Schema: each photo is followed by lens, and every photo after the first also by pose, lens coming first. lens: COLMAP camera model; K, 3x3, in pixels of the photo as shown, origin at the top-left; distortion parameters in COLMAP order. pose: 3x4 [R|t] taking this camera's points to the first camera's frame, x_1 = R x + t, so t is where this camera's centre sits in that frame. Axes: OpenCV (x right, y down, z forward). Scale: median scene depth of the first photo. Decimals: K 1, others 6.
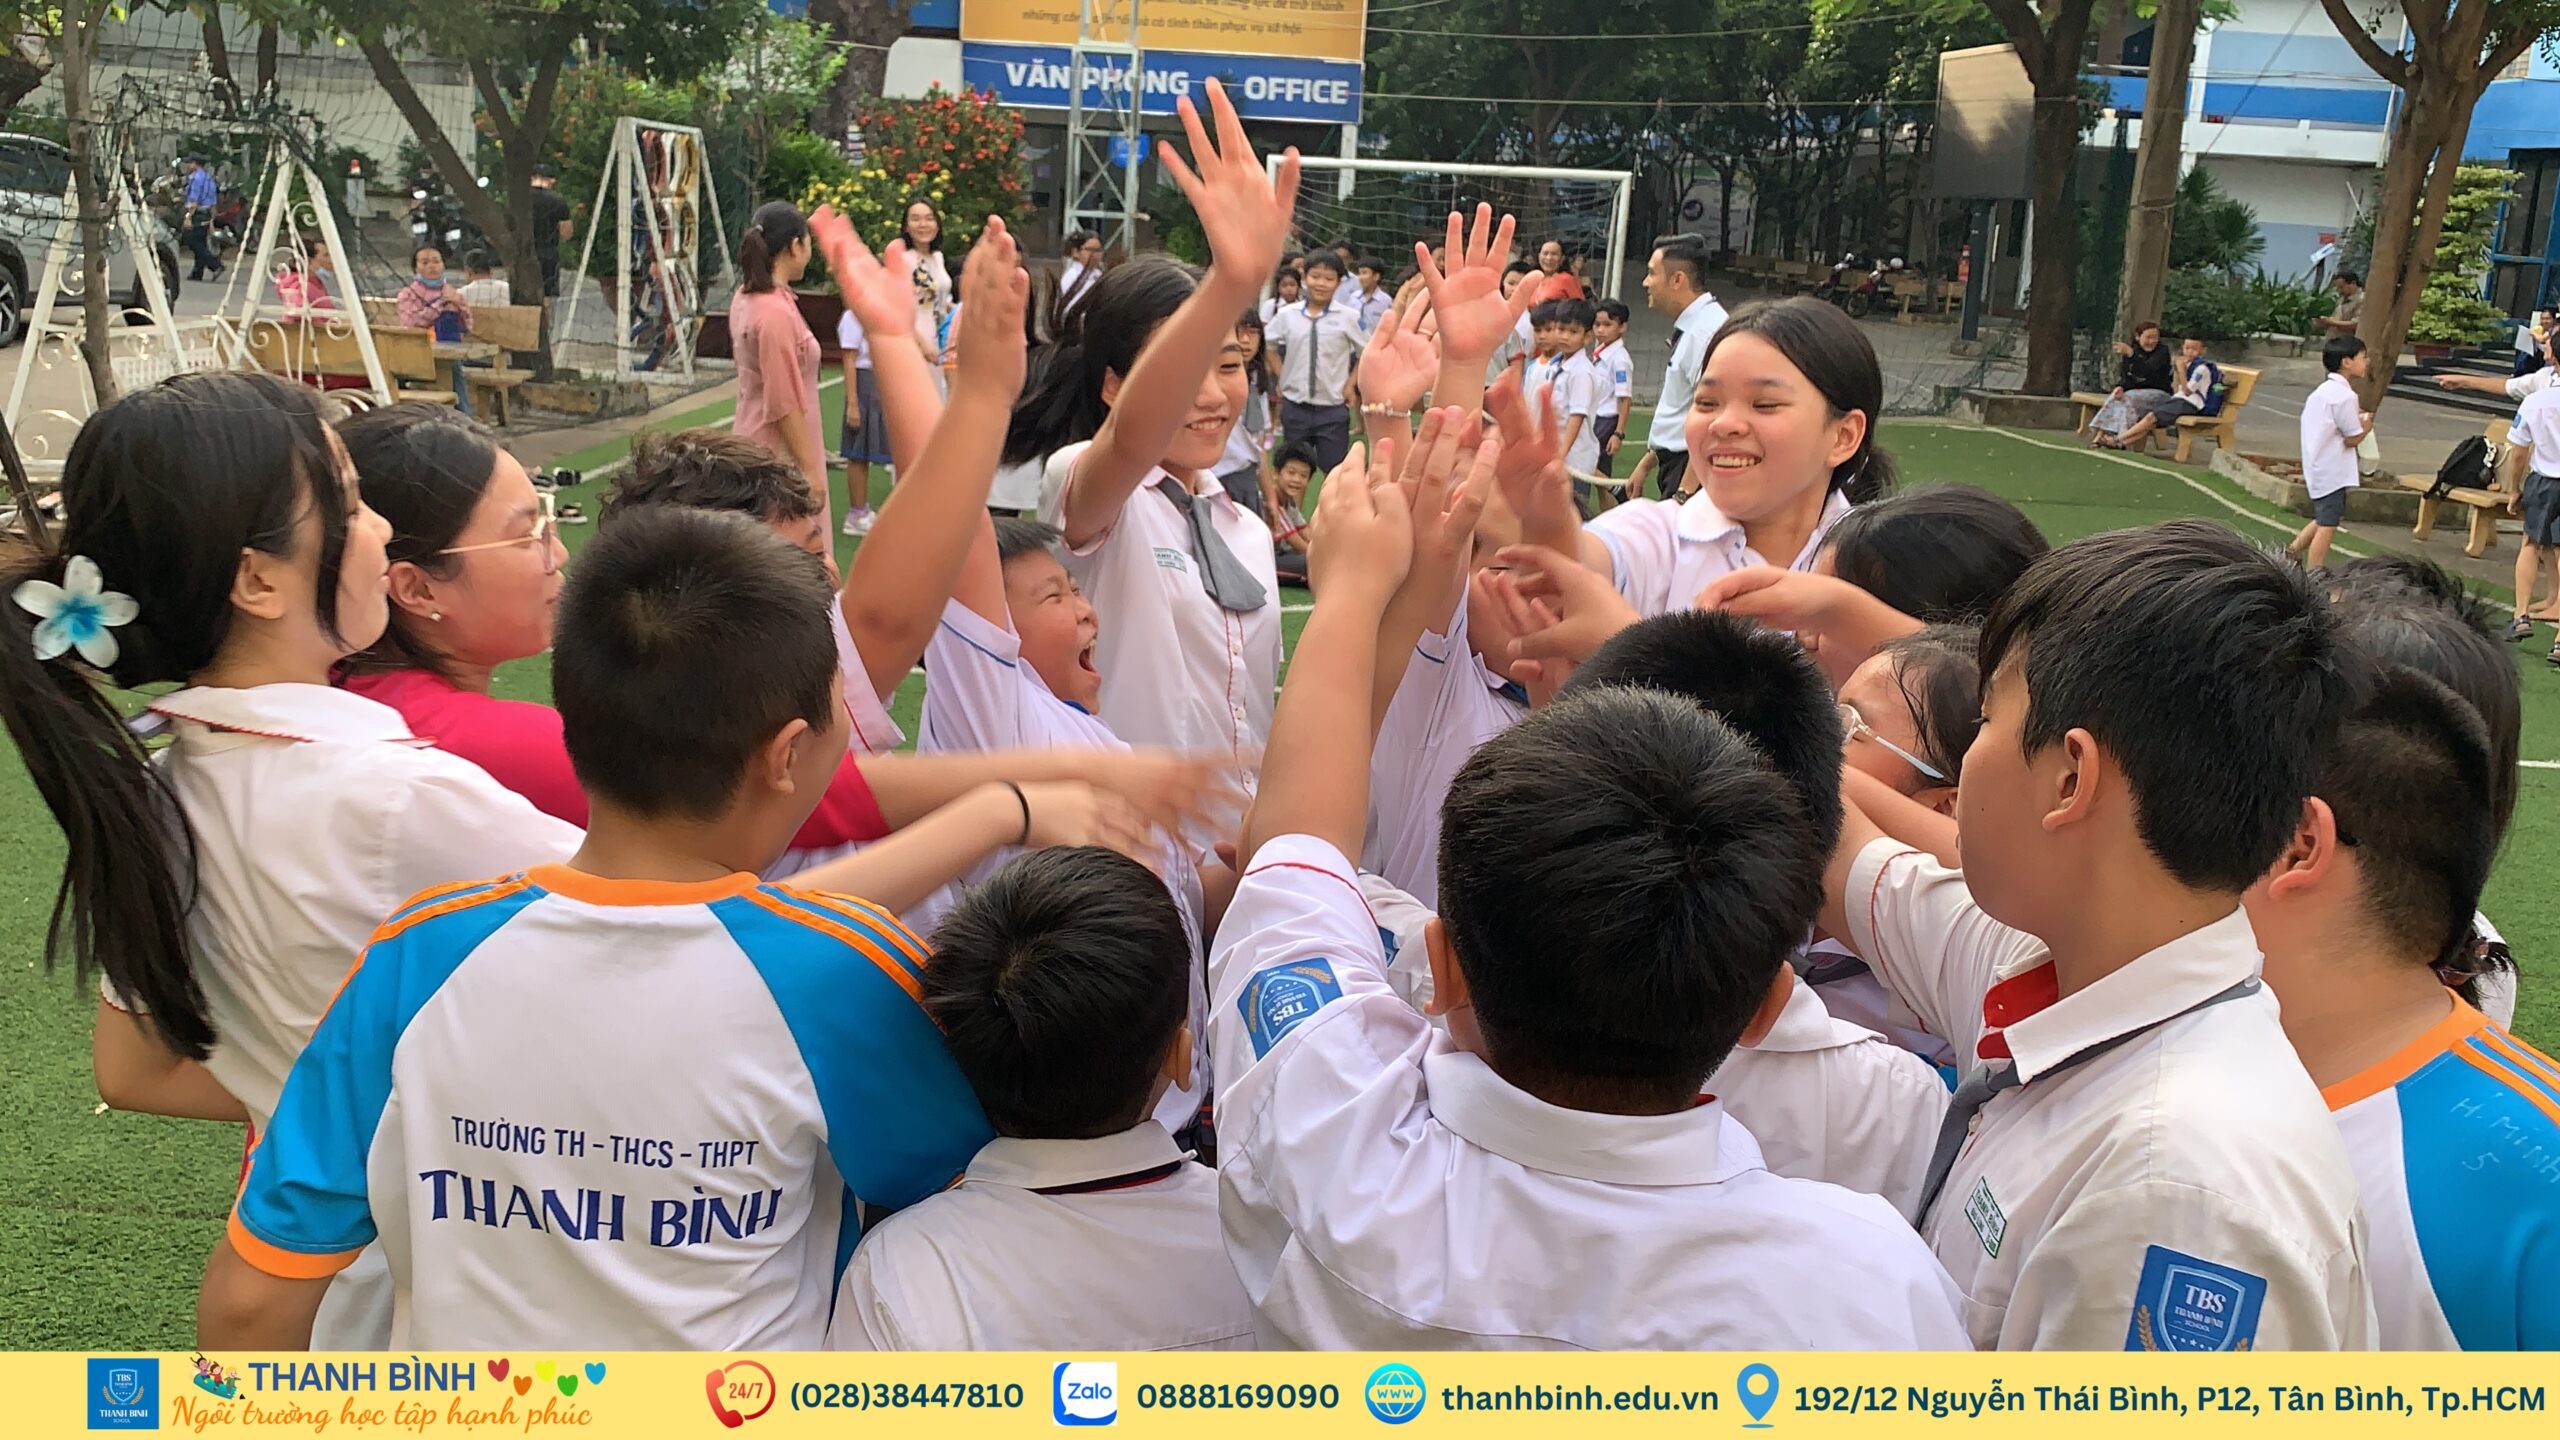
lens RADIAL K [[2227.2, 0, 1280.0], [0, 2227.2, 720.0], [0, 0, 1]] dist [0.153058, -0.375000]
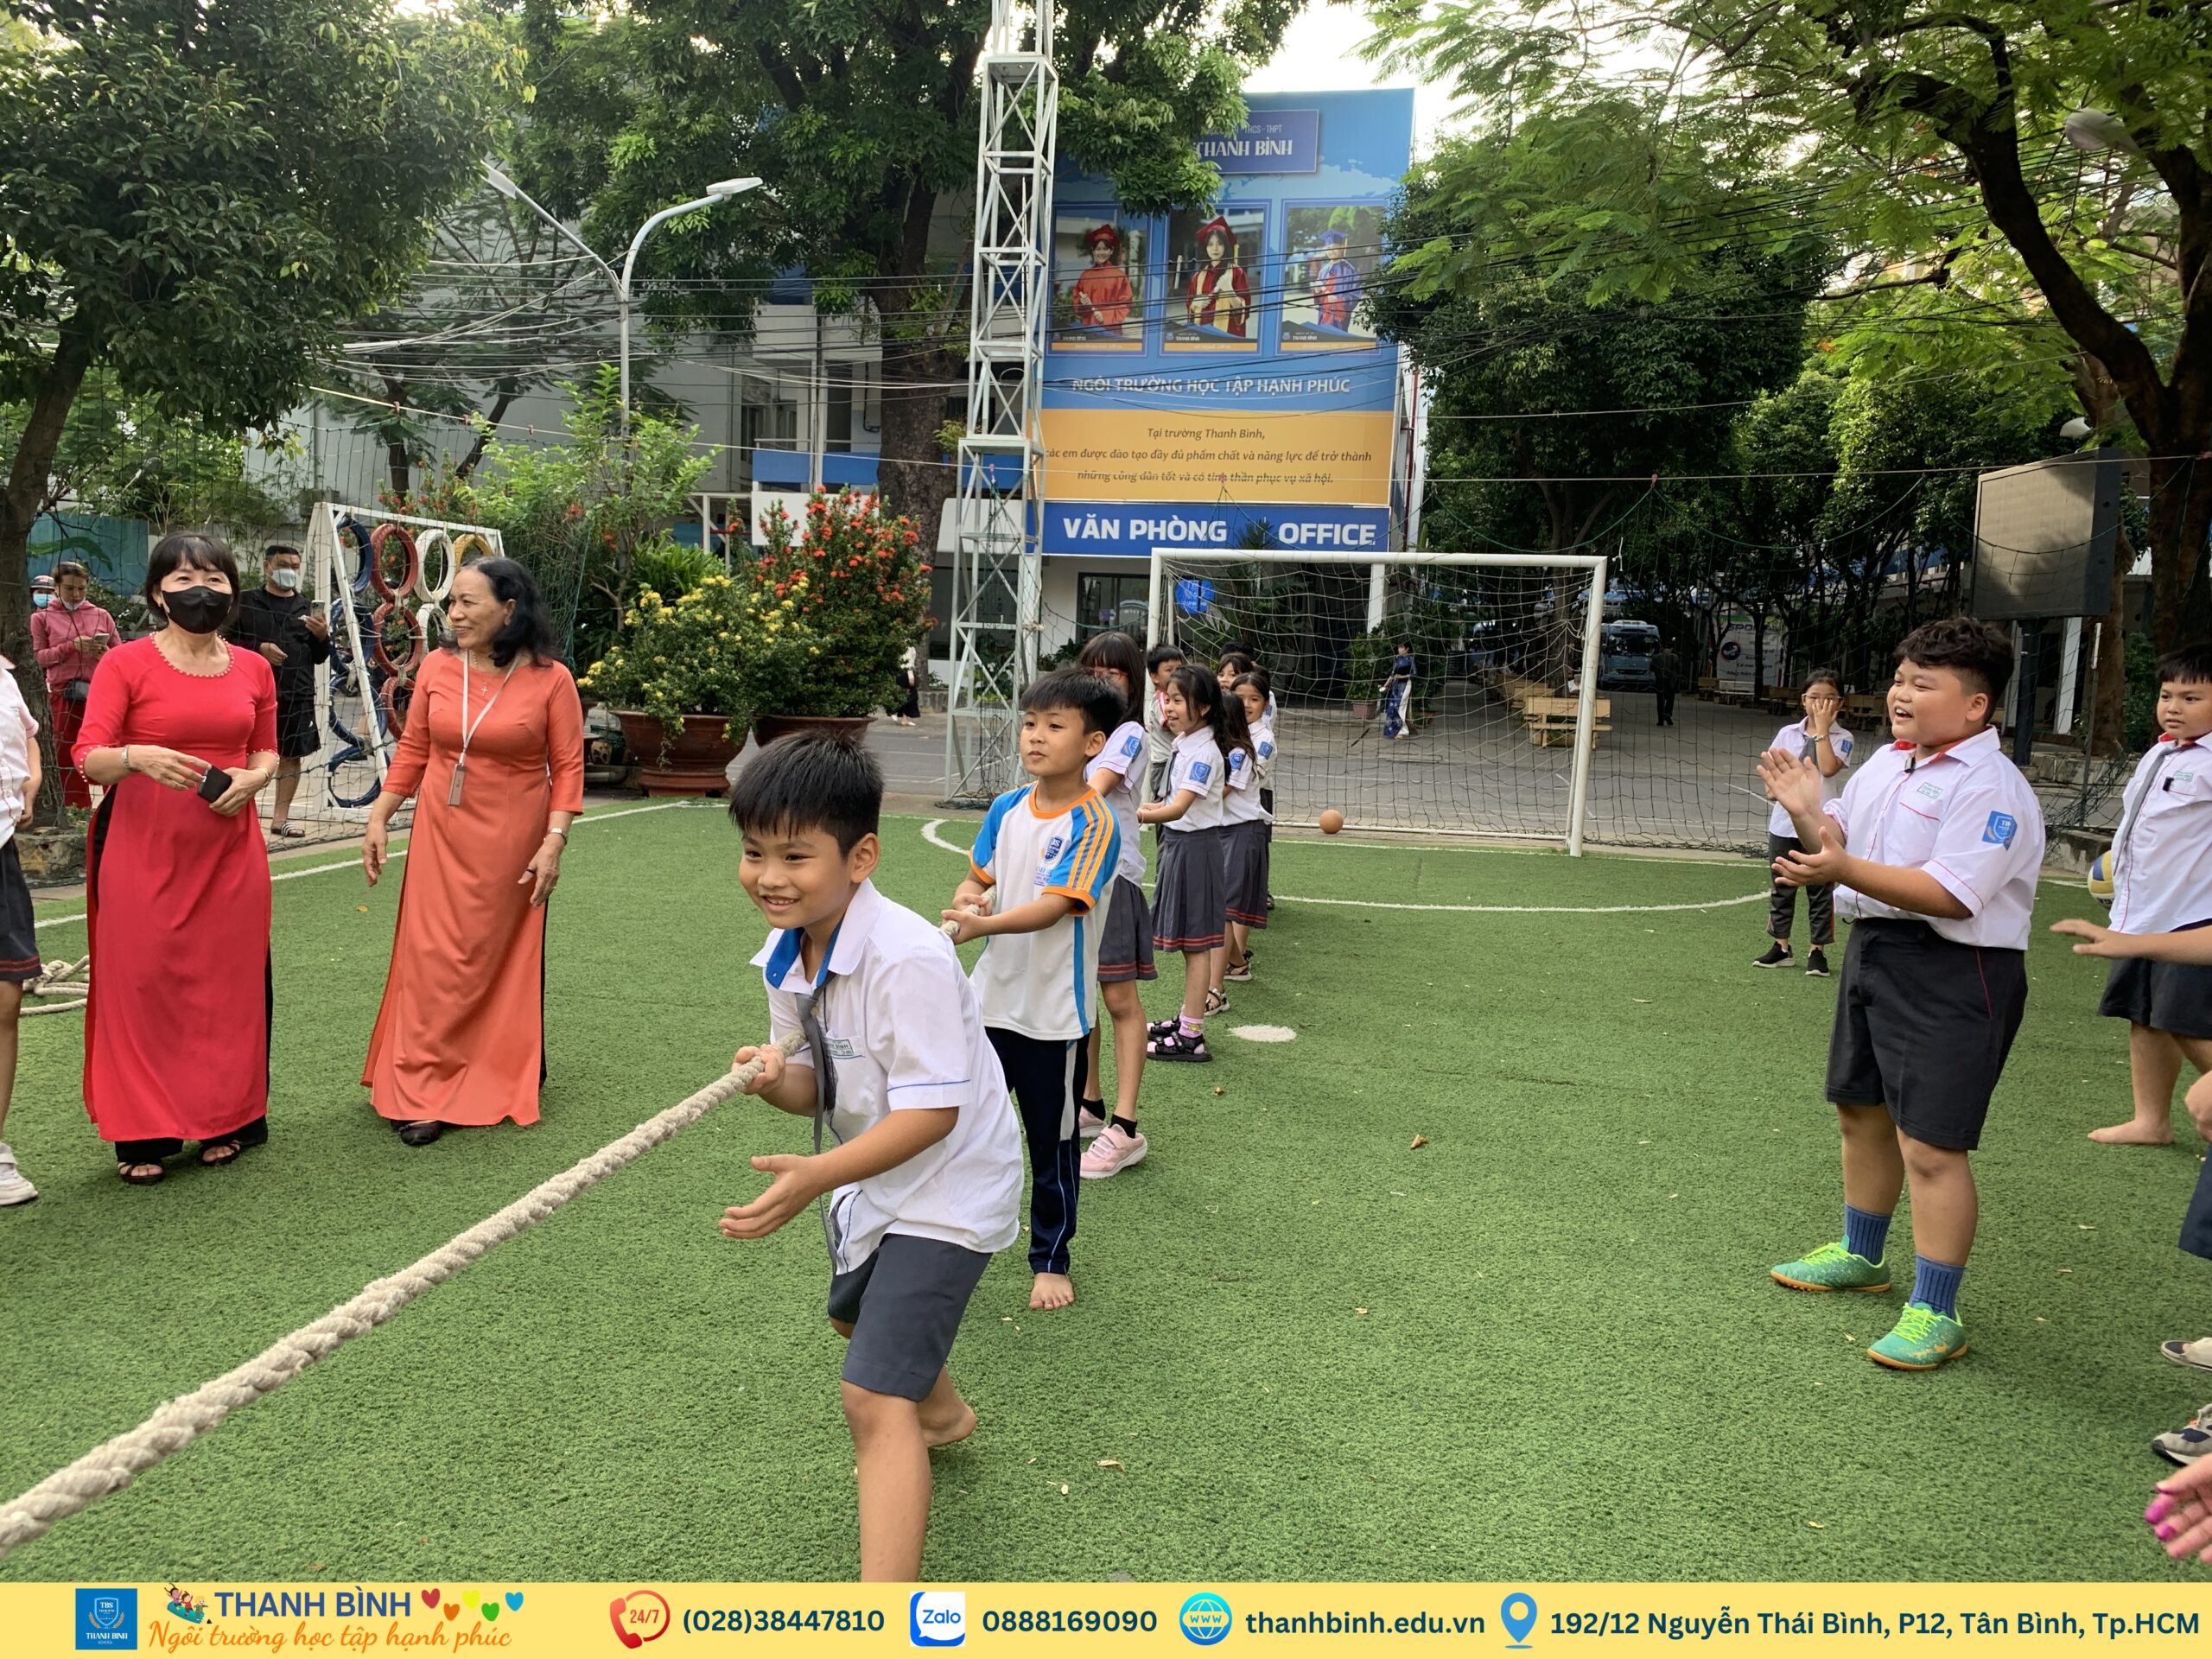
lens RADIAL K [[1738.9, 0, 1106.0], [0, 1738.9, 829.5], [0, 0, 1]] dist [0.036614, -0.007321]
pose [[0.985708, 0.002783, -0.168440, 0.043602], [-0.024665, 0.991473, -0.127957, -0.032563], [0.166647, 0.130282, 0.977372, 0.192471]]
